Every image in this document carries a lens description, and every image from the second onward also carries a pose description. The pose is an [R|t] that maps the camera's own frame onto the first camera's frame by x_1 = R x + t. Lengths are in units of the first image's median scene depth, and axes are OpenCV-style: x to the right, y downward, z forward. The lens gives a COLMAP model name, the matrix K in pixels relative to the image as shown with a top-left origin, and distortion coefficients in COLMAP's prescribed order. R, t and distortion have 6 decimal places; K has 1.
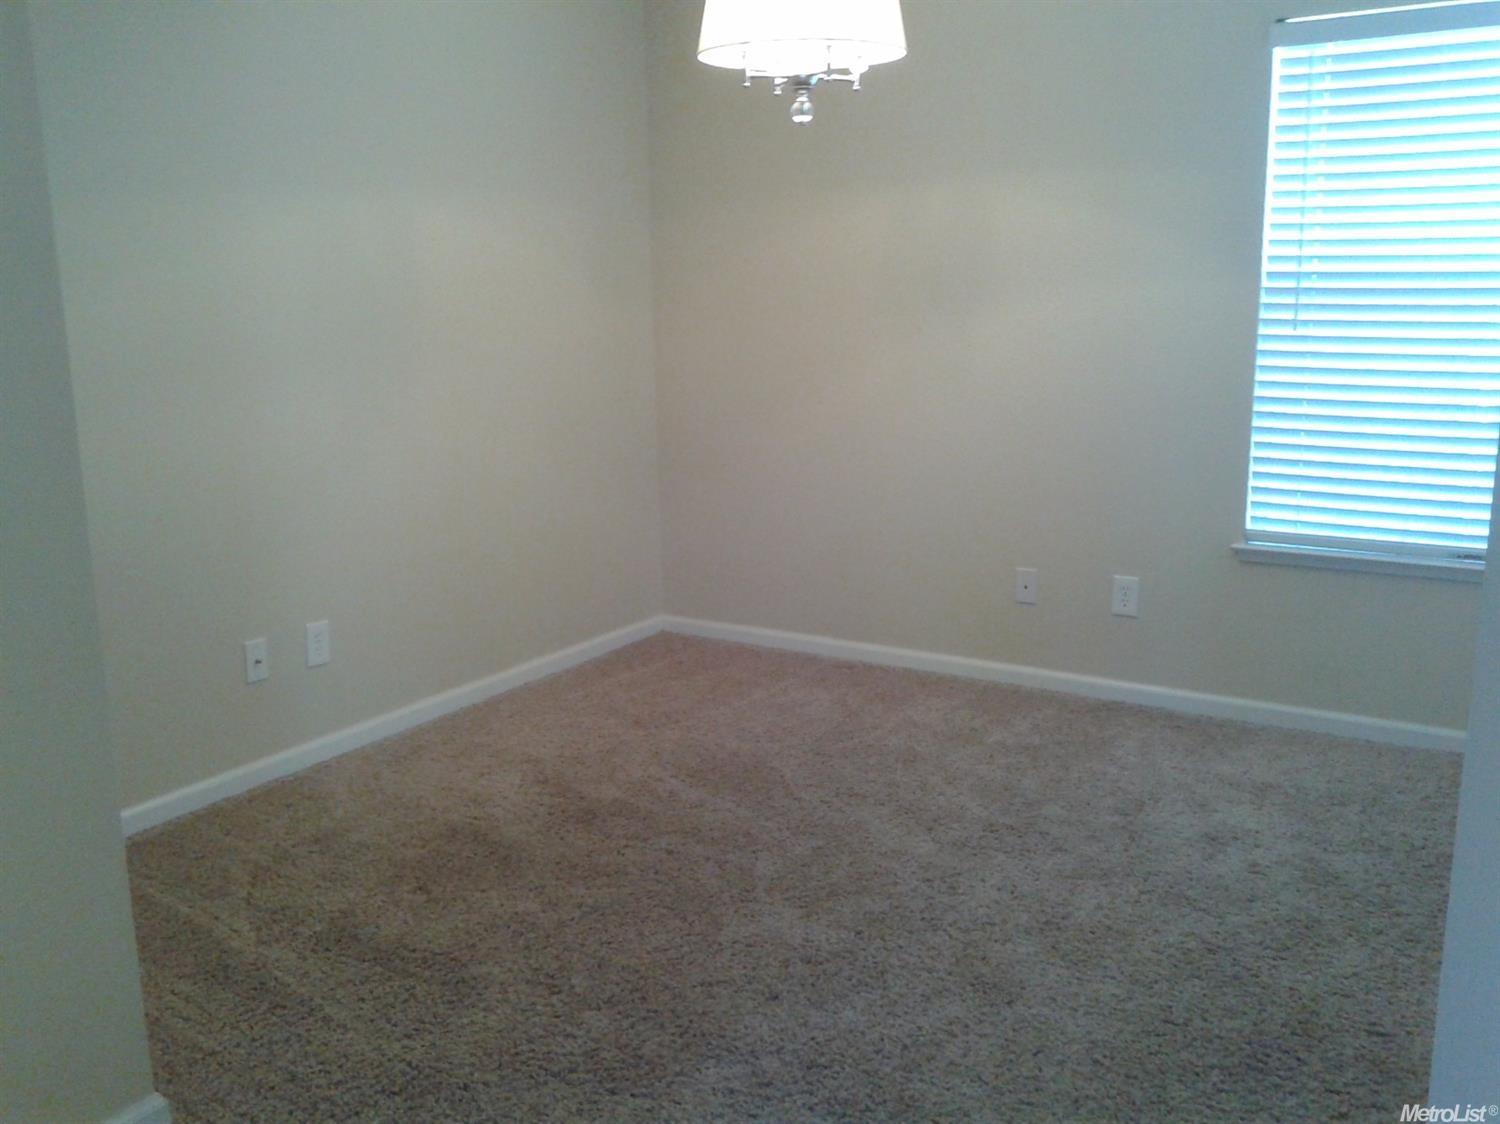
lens RADIAL K [[1389.0, 0, 715.4], [0, 1389.0, 567.0], [0, 0, 1]] dist [0.090576, -0.235601]
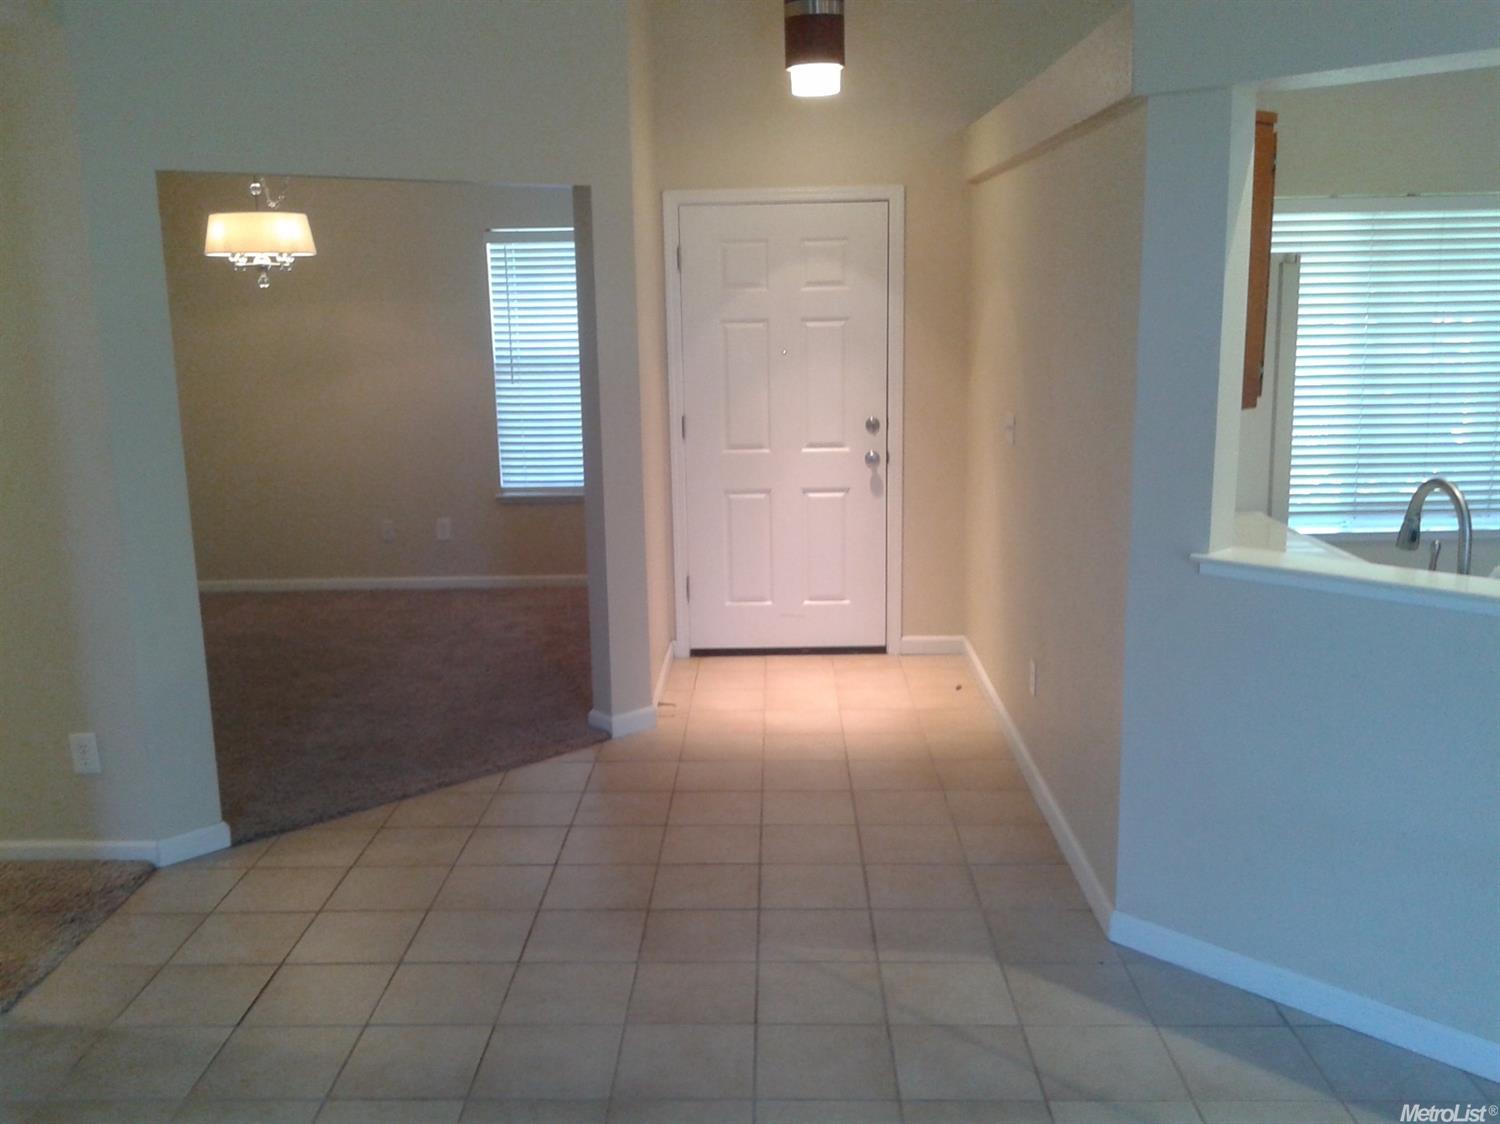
lens RADIAL K [[1389.0, 0, 715.4], [0, 1389.0, 567.0], [0, 0, 1]] dist [0.090576, -0.235601]
pose [[0.853391, -0.105279, 0.510530, -0.383548], [0.121229, 0.992622, 0.002050, 0.120706], [-0.506979, 0.060142, 0.859858, -0.843688]]
